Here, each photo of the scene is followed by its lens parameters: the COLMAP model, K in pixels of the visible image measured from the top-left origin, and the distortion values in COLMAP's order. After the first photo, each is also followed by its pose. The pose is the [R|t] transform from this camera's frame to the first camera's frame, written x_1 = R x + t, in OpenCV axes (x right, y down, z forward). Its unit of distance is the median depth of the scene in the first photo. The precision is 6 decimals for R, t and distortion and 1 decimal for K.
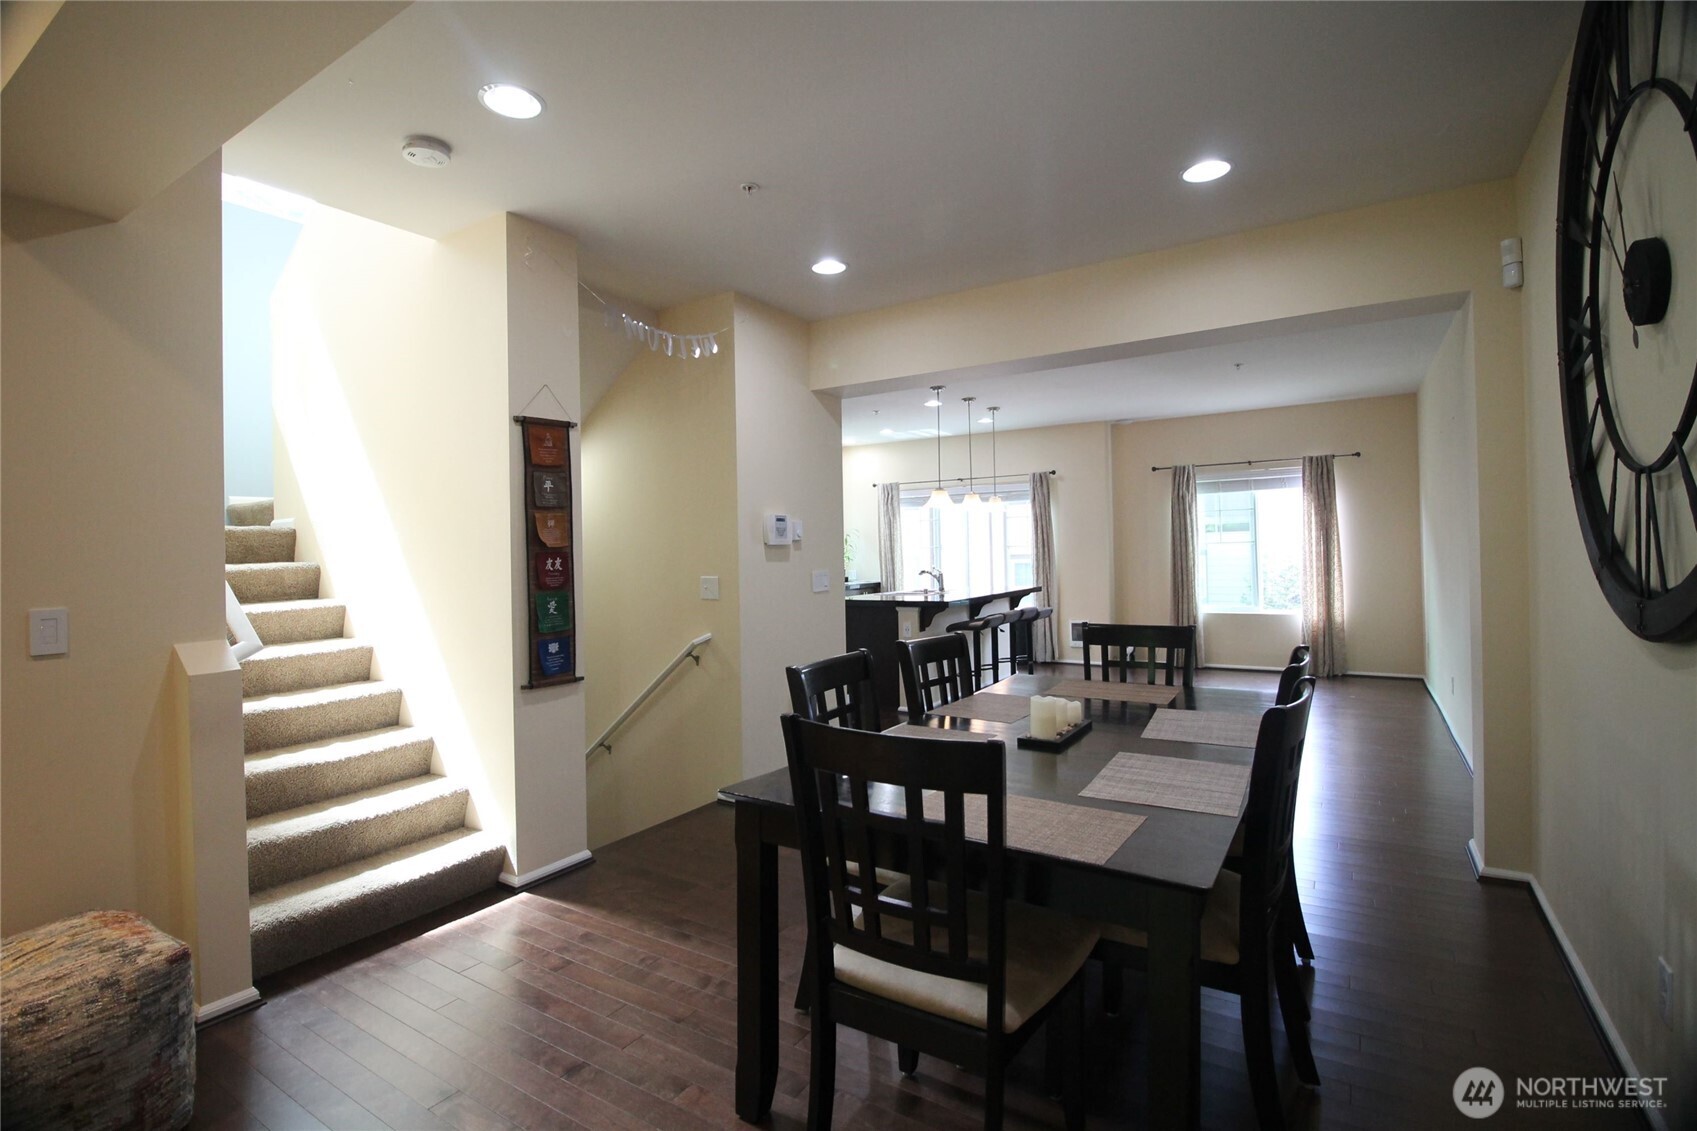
lens RADIAL K [[787.8, 0, 849.2], [0, 787.8, 562.2], [0, 0, 1]] dist [-0.001863, -0.000572]
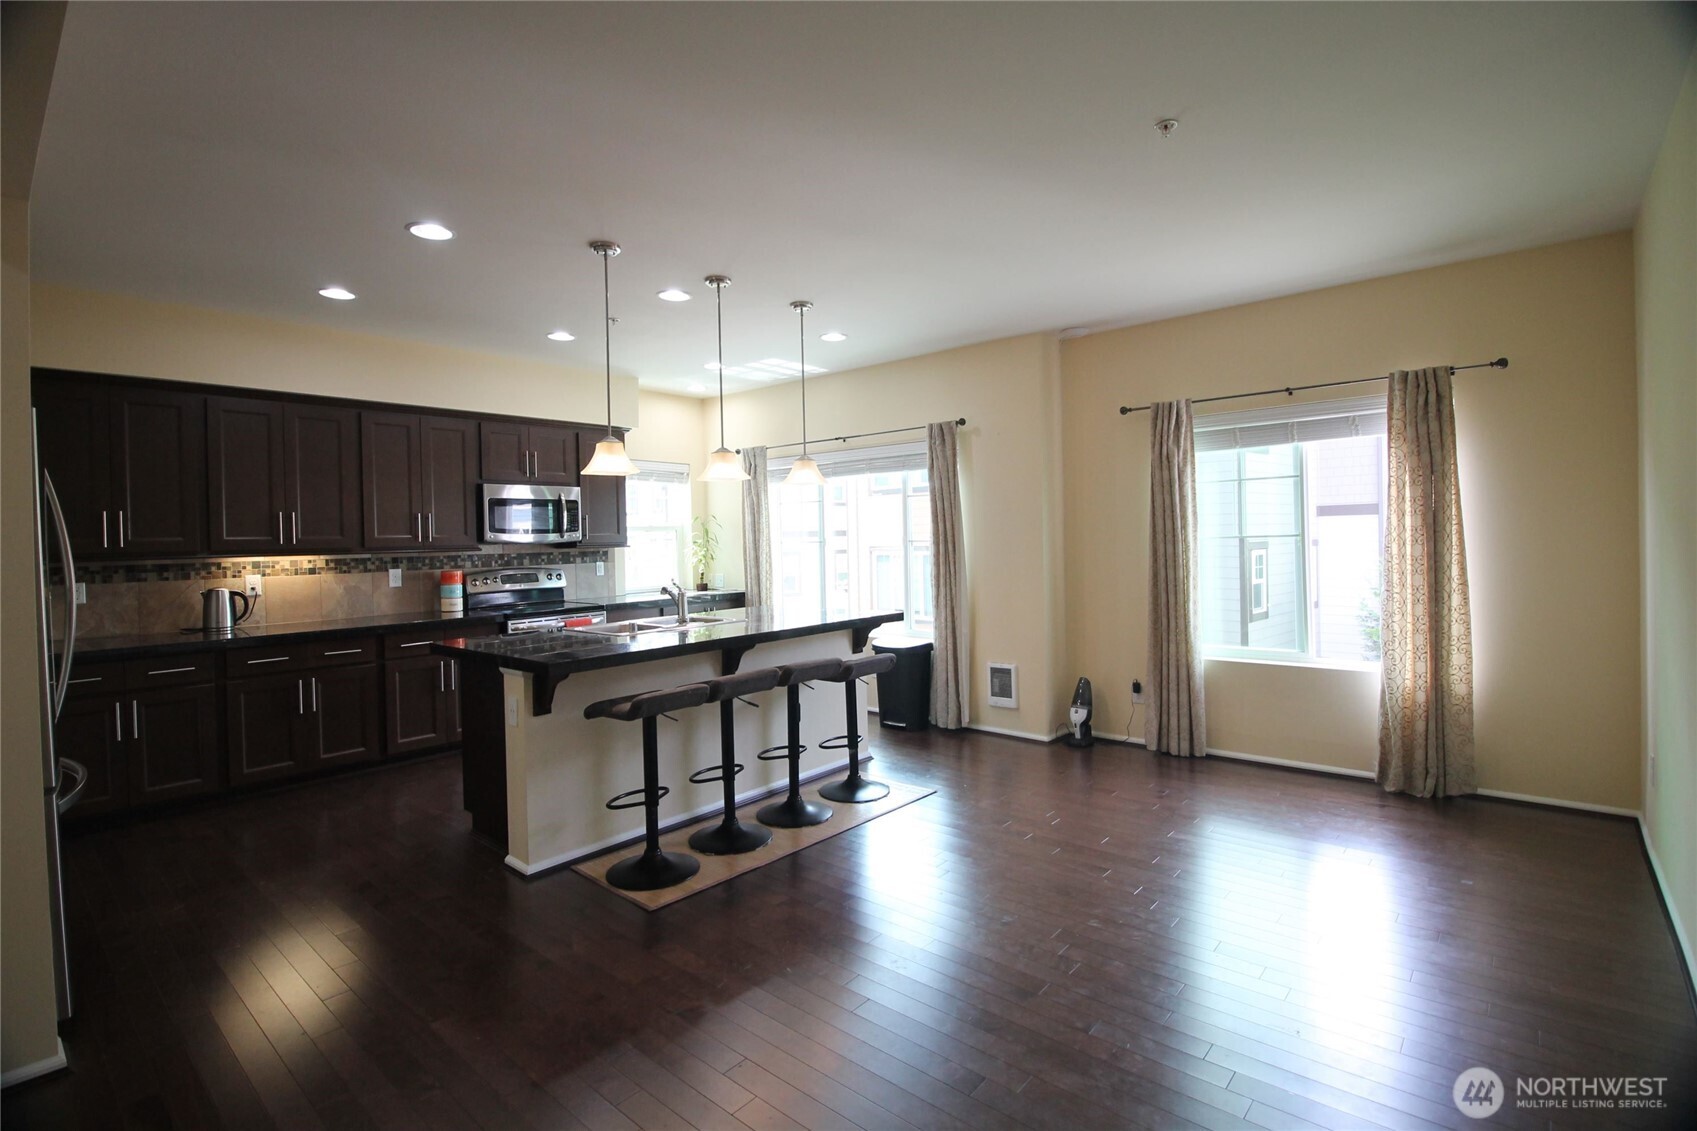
lens RADIAL K [[787.8, 0, 844.9], [0, 787.8, 554.9], [0, 0, 1]] dist [-0.001863, -0.000572]
pose [[0.987736, 0.002552, -0.156115, 0.281631], [-0.000636, 0.999924, 0.012323, -0.018415], [0.156135, -0.012073, 0.987662, 0.397195]]
